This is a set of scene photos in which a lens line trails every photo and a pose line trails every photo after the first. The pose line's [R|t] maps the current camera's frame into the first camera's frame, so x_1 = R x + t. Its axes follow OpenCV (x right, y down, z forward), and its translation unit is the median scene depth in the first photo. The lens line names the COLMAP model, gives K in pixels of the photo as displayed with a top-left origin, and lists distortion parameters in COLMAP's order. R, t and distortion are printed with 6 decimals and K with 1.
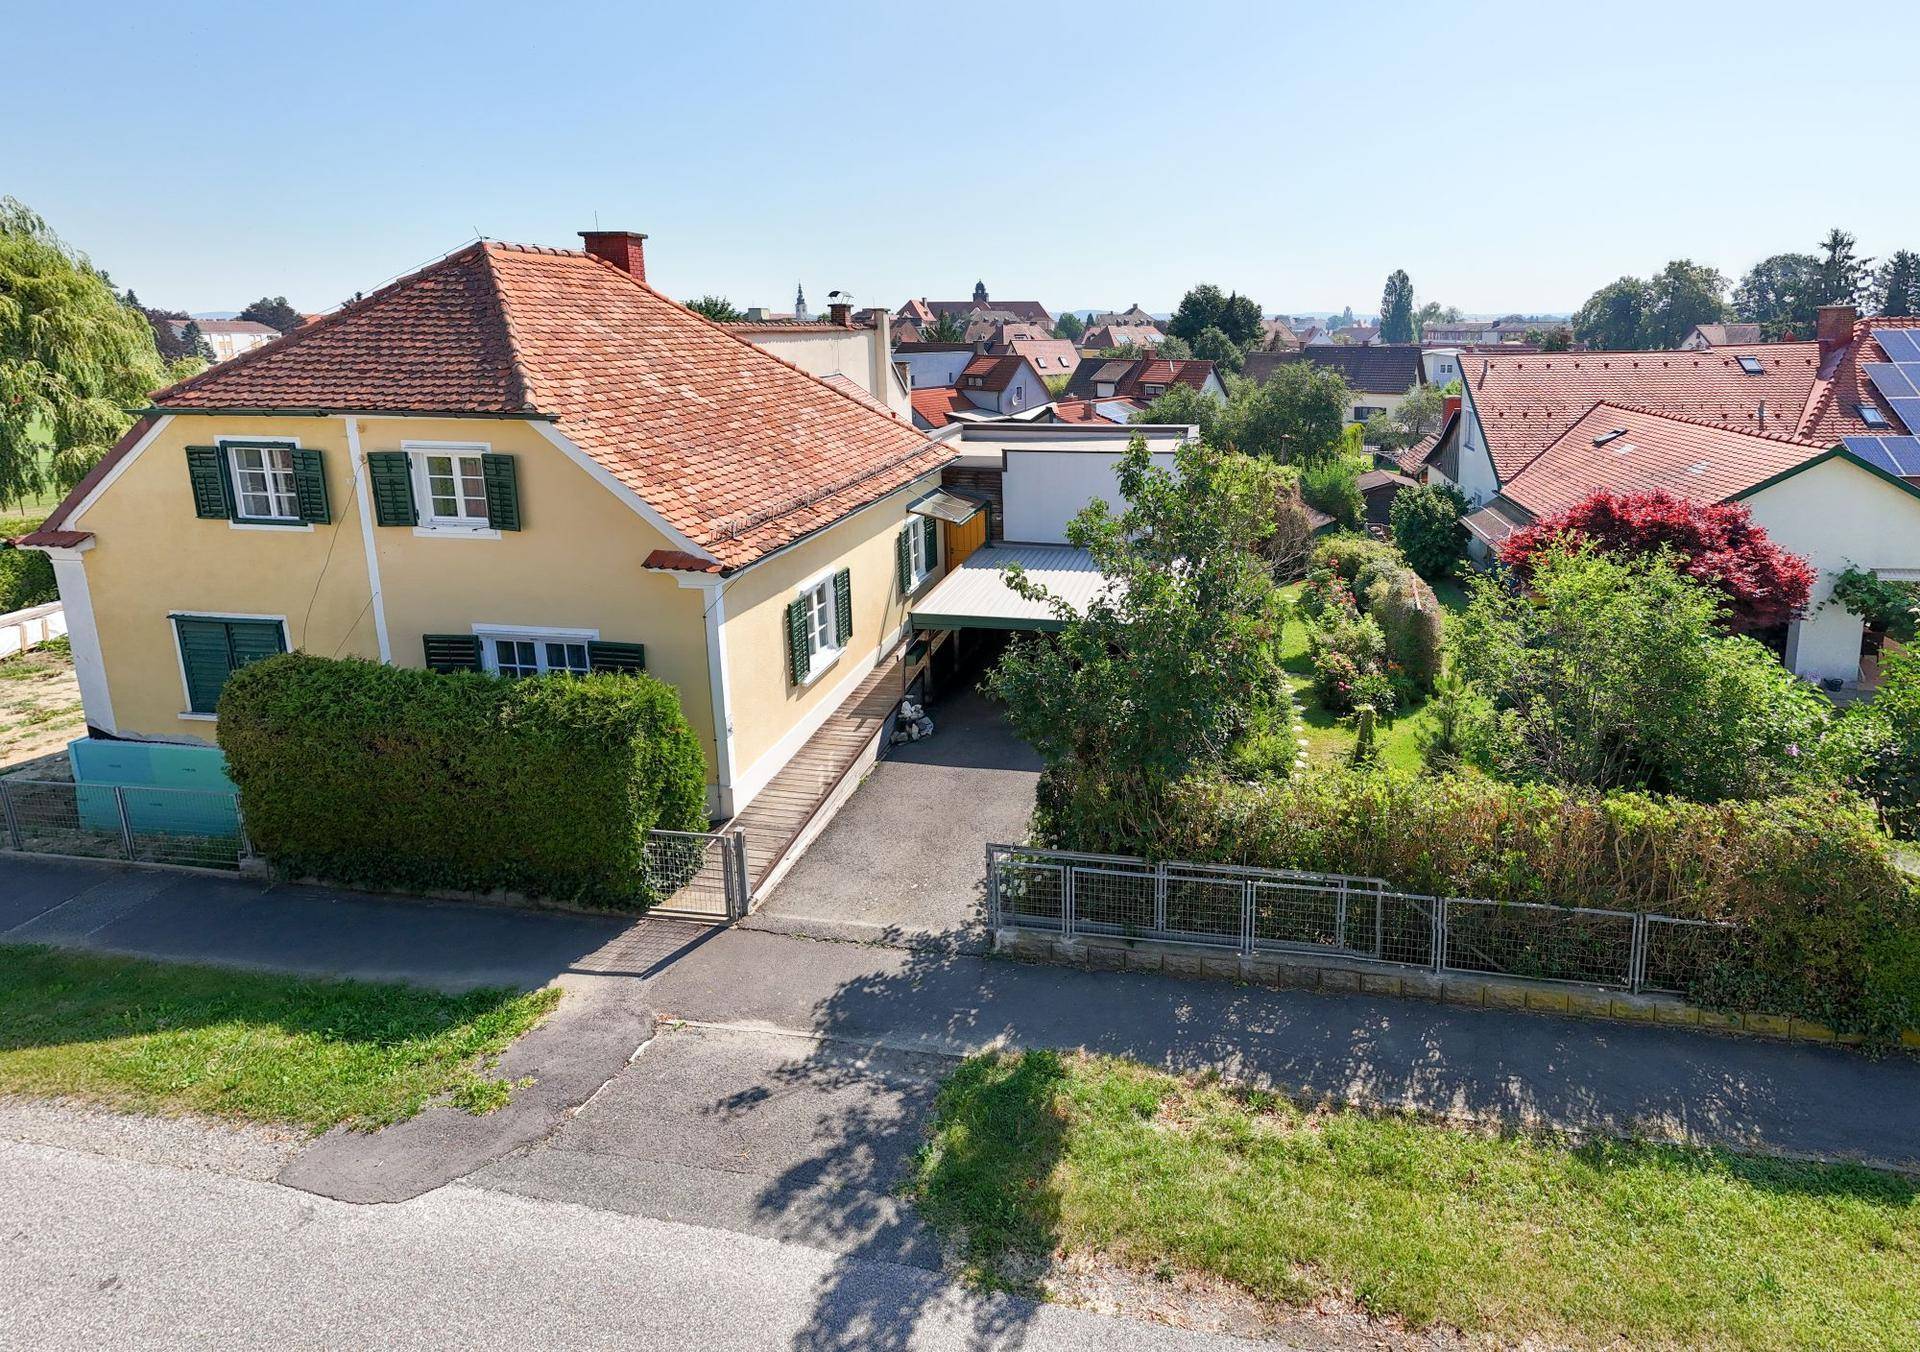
lens RADIAL K [[848.4, 0, 1096.7], [0, 848.4, 482.8], [0, 0, 1]] dist [0.002064, 0.000791]
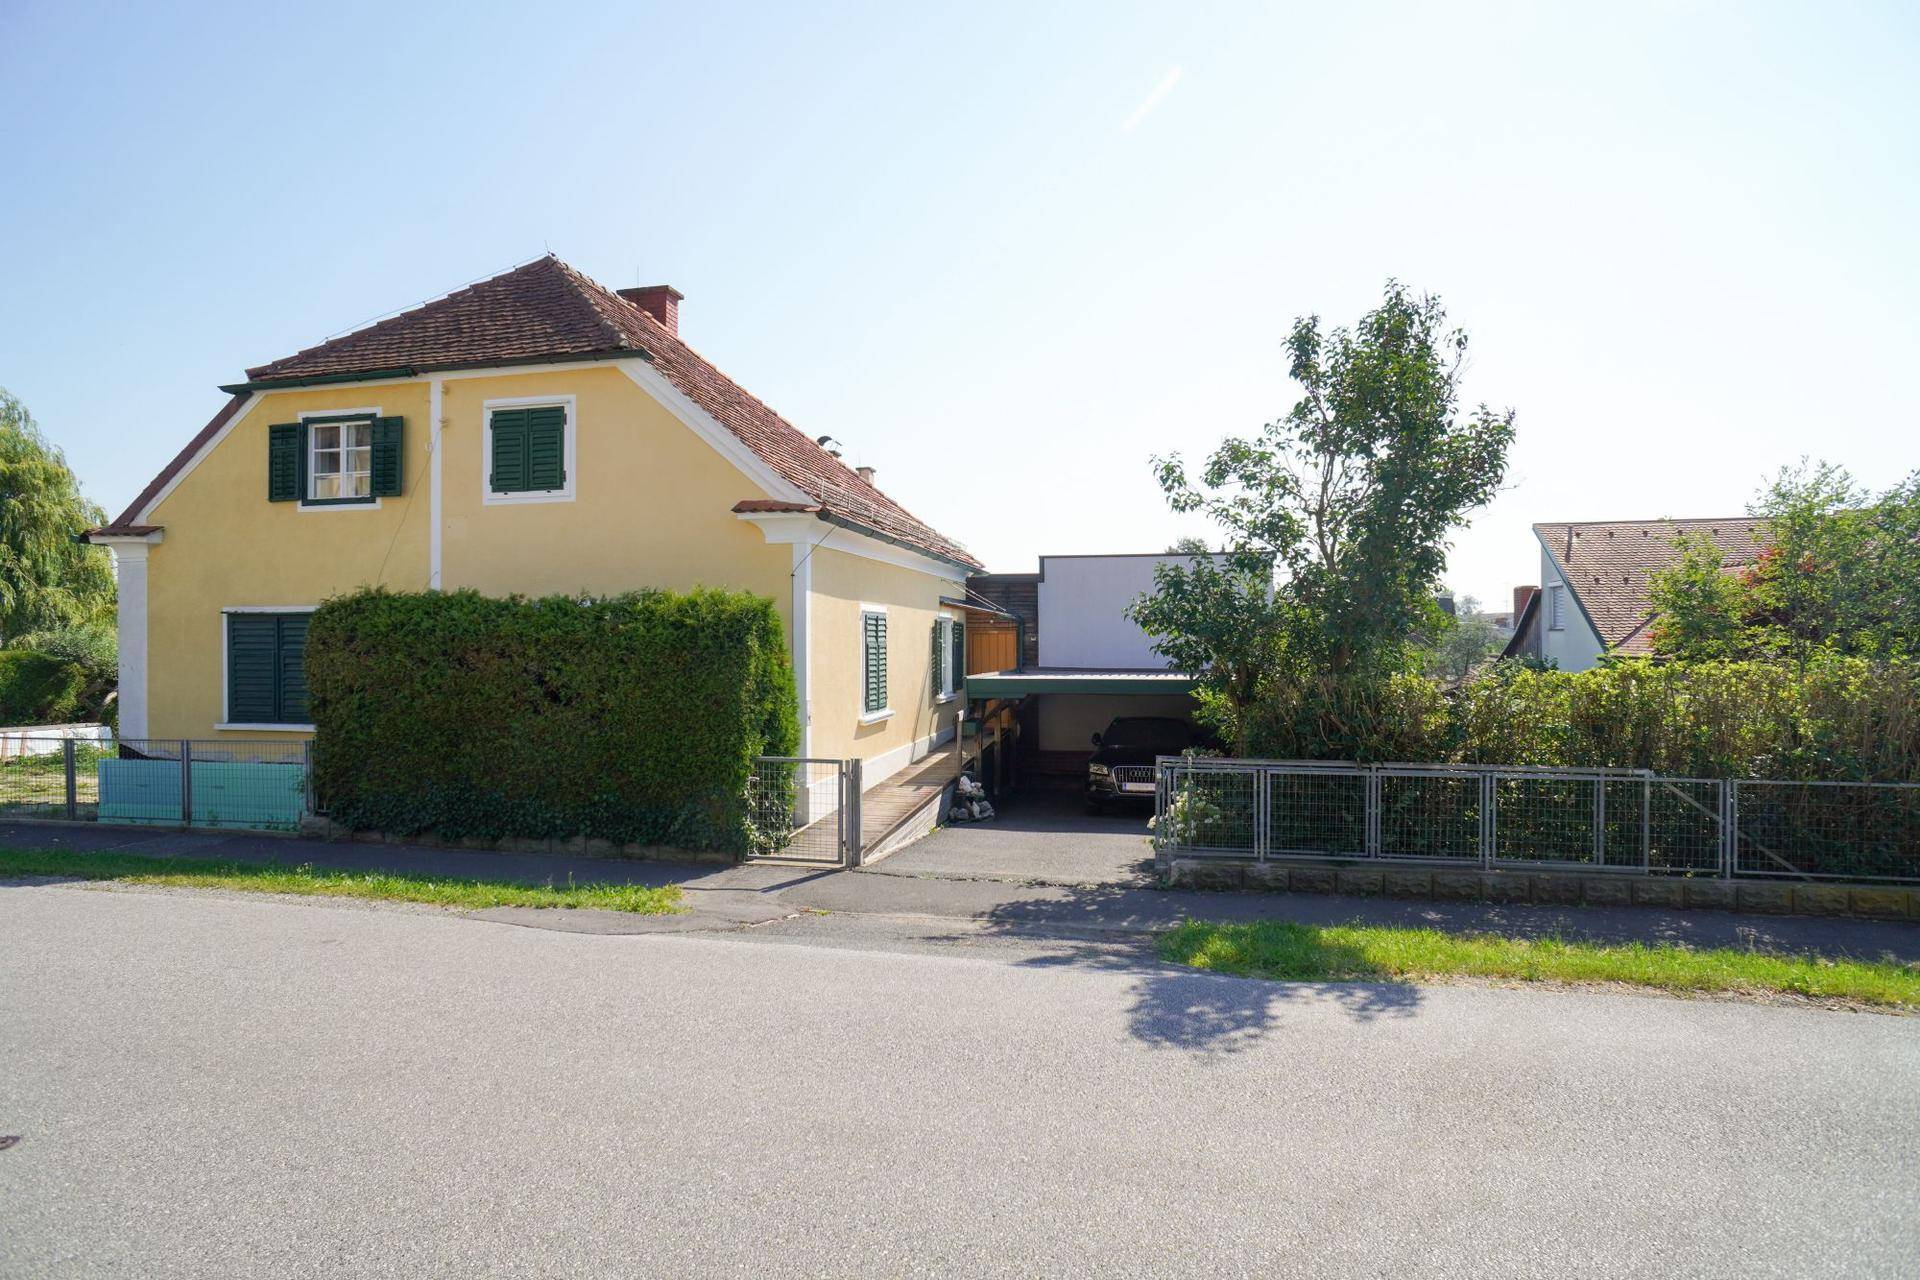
lens RADIAL K [[1015.8, 0, 967.4], [0, 1015.8, 656.2], [0, 0, 1]] dist [-0.077648, 0.043161]
pose [[0.997667, -0.006975, -0.067917, -0.202176], [-0.003421, 0.988412, -0.151758, 0.388423], [0.068189, 0.151636, 0.986082, -0.014820]]
